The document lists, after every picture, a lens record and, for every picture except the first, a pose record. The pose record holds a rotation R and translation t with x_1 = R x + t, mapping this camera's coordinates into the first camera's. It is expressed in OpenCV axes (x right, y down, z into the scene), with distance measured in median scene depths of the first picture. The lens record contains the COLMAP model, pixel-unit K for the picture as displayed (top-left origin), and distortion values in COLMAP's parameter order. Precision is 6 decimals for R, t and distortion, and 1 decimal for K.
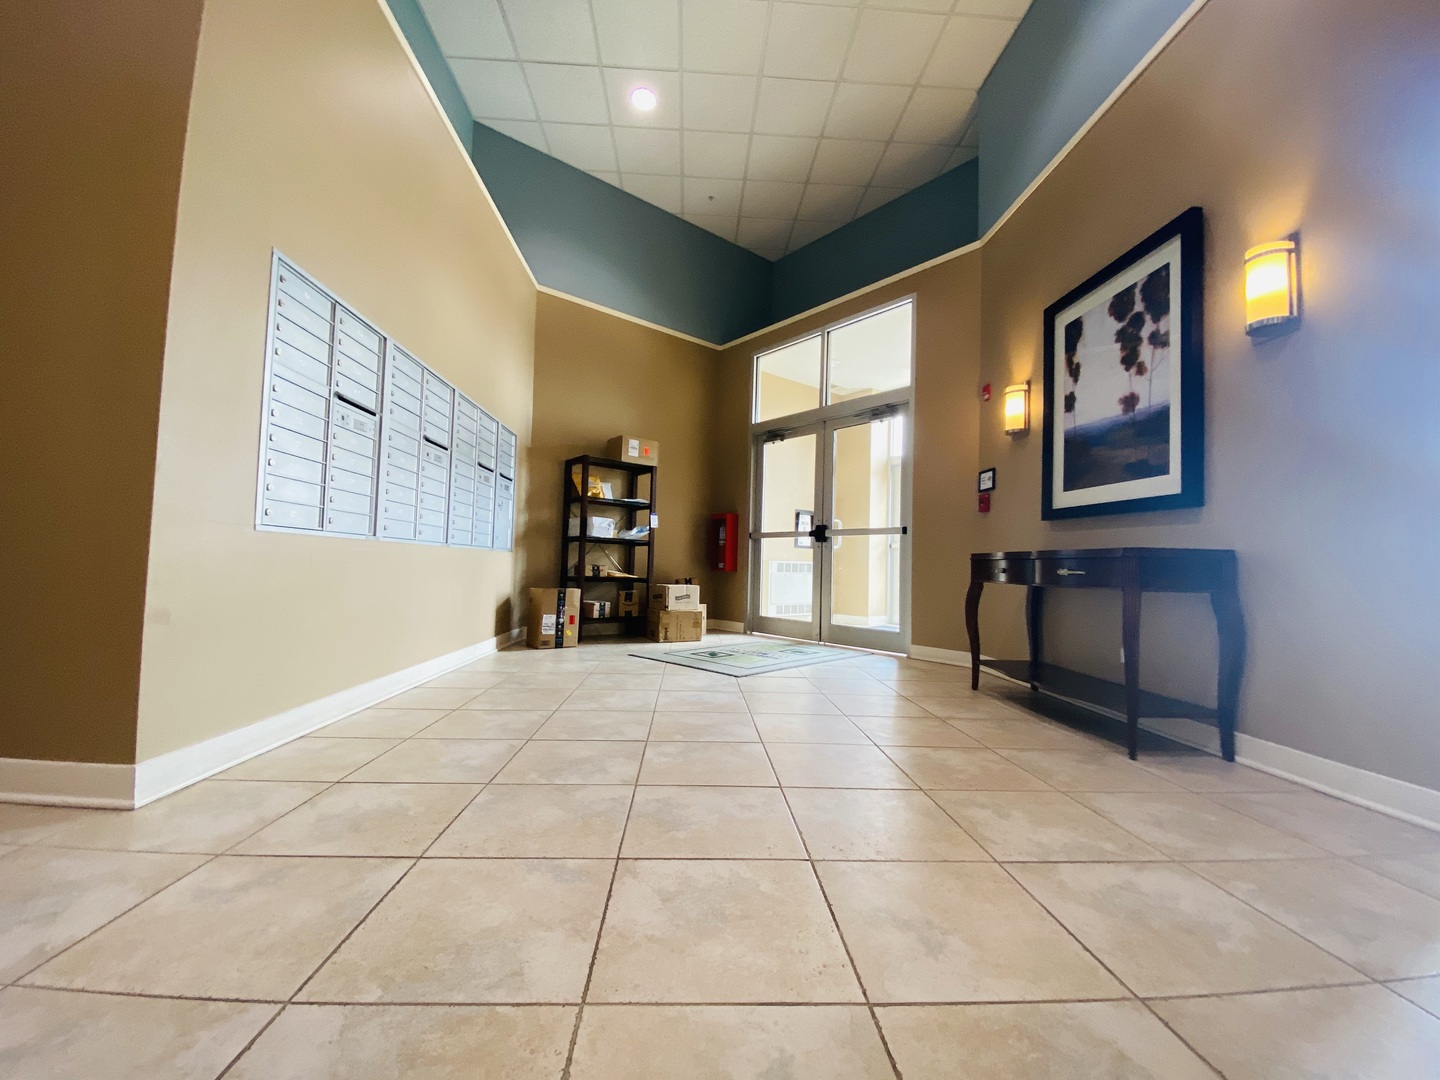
lens RADIAL K [[580.3, 0, 720.0], [0, 580.3, 540.0], [0, 0, 1]] dist [0.016255, -0.017980]
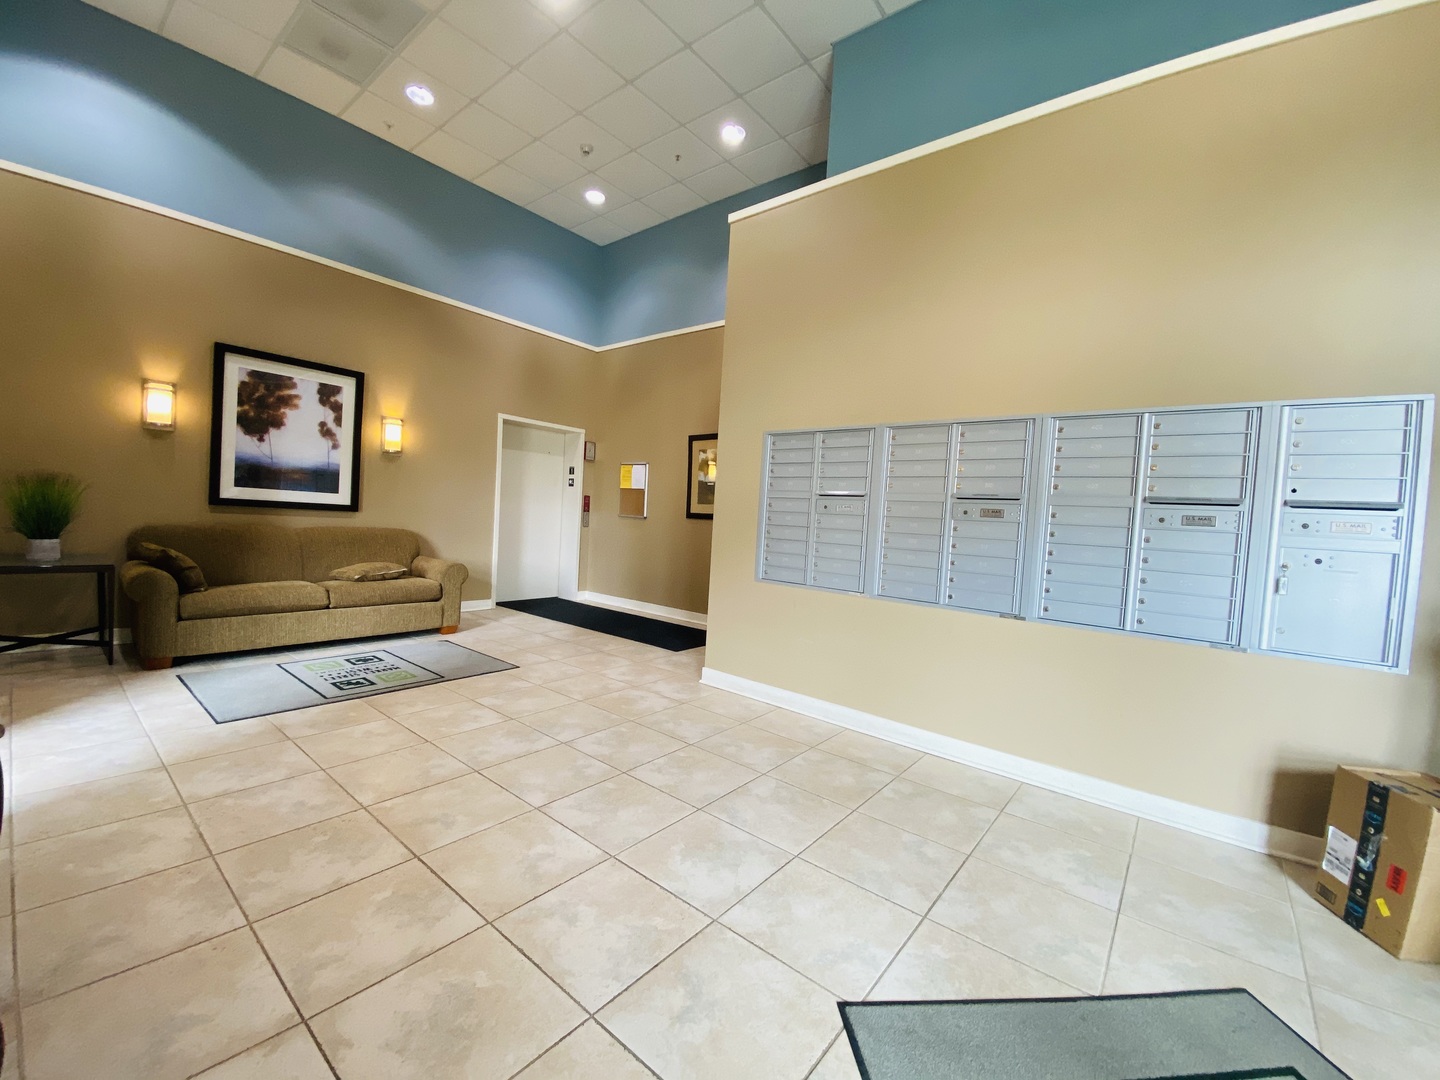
lens RADIAL K [[578.7, 0, 720.0], [0, 578.7, 540.0], [0, 0, 1]] dist [0.056749, -0.045260]
pose [[-0.667581, -0.033623, -0.743778, 0.500231], [-0.040502, 0.999141, -0.008814, -0.092466], [0.743435, 0.024240, -0.668369, 1.513613]]
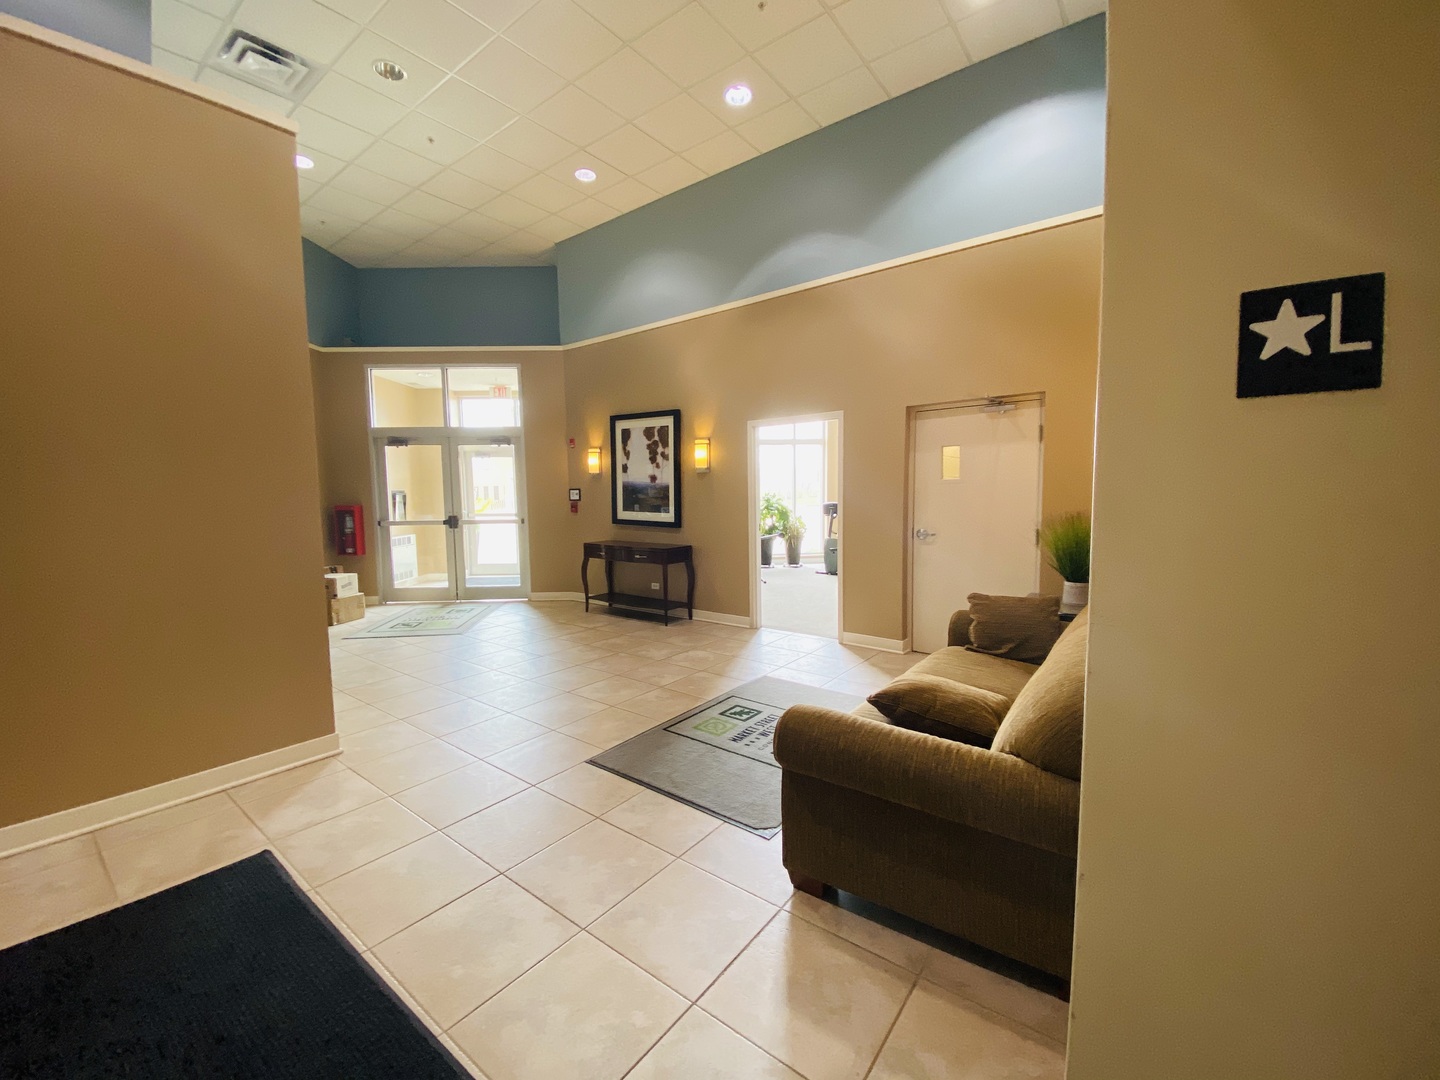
lens RADIAL K [[580.3, 0, 720.0], [0, 580.3, 540.0], [0, 0, 1]] dist [0.016255, -0.017980]
pose [[0.642352, -0.101357, 0.759678, -0.889851], [-0.003520, 0.990816, 0.135172, -0.301641], [-0.766402, -0.089502, 0.636096, -0.682604]]
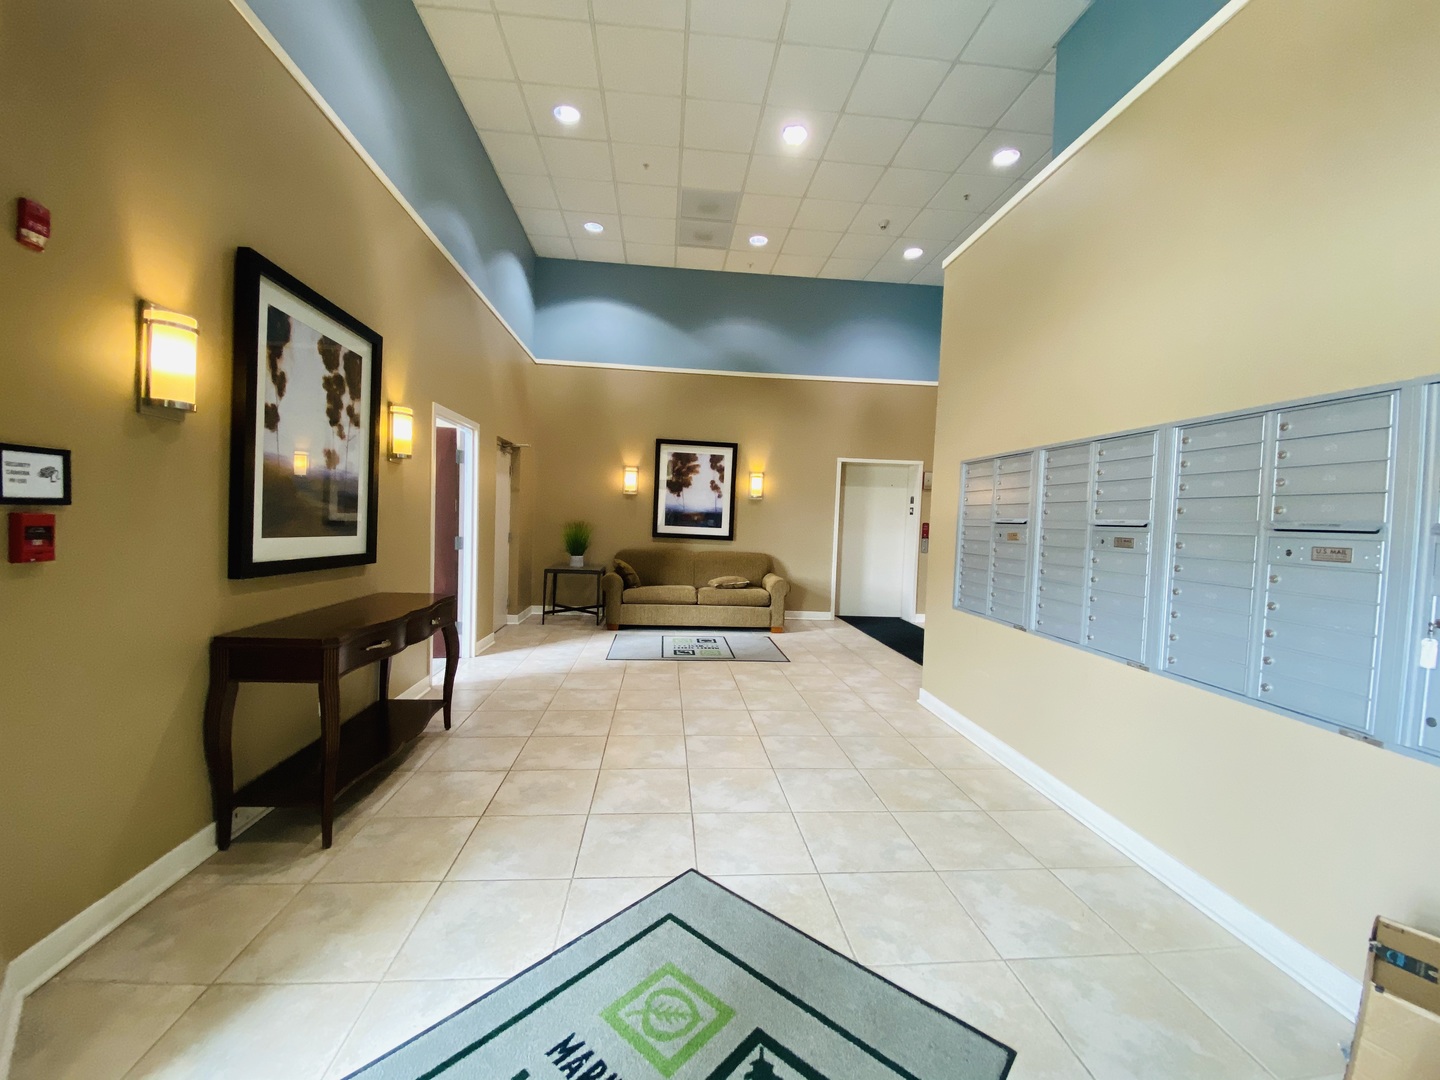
lens RADIAL K [[578.7, 0, 720.0], [0, 578.7, 540.0], [0, 0, 1]] dist [0.056749, -0.045260]
pose [[-0.996796, -0.062757, -0.049582, 0.070250], [-0.062352, 0.998007, -0.009658, -0.125065], [0.050090, -0.006536, -0.998723, 2.027508]]
